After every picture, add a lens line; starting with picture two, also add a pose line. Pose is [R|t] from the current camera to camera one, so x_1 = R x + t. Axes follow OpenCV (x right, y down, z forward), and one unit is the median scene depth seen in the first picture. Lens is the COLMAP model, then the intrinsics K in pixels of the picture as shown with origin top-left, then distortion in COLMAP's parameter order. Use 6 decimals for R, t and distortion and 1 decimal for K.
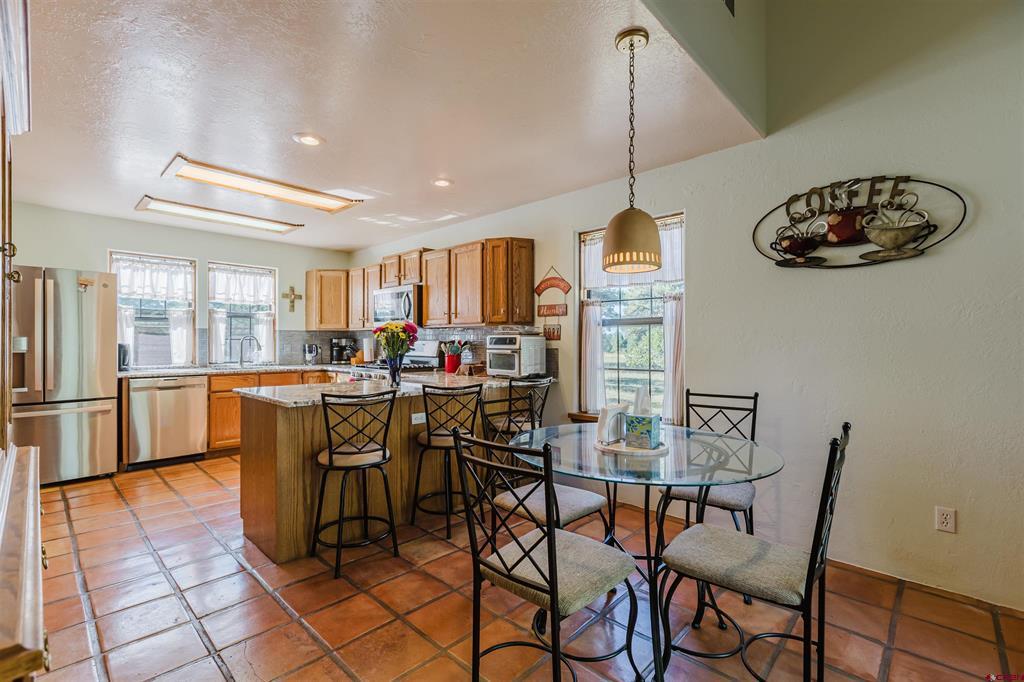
lens RADIAL K [[461.8, 0, 509.3], [0, 461.8, 343.1], [0, 0, 1]] dist [0.008008, -0.000718]
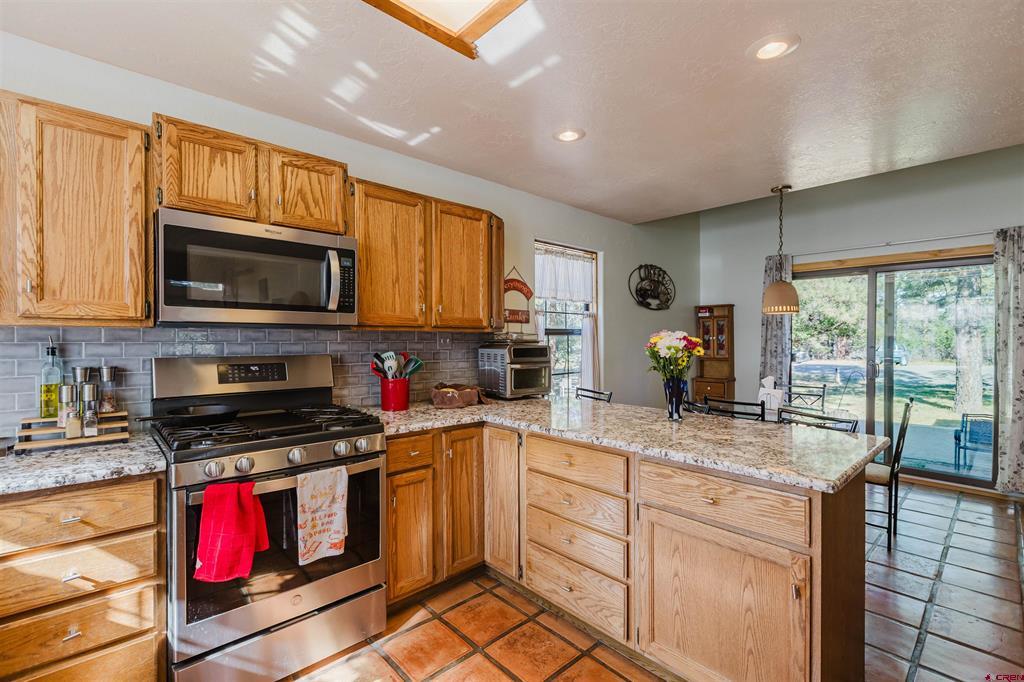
lens RADIAL K [[461.8, 0, 511.3], [0, 461.8, 338.1], [0, 0, 1]] dist [0.008008, -0.000718]
pose [[0.067950, 0.000896, 0.997688, -0.654634], [-0.005756, 0.999983, -0.000506, -0.025090], [-0.997672, -0.005708, 0.067954, 0.793760]]
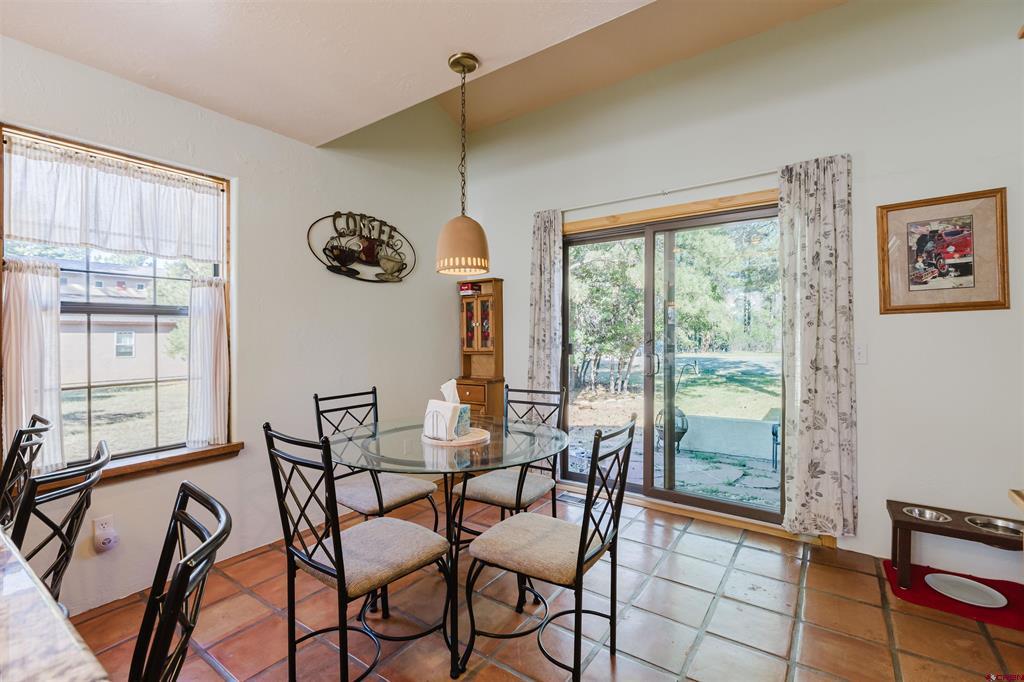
lens RADIAL K [[461.8, 0, 512.5], [0, 461.8, 335.3], [0, 0, 1]] dist [0.008008, -0.000718]
pose [[-0.140942, 0.002075, 0.990016, -0.323876], [0.004509, 0.999989, -0.001454, -0.008032], [-0.990008, 0.004259, -0.140950, 0.431274]]
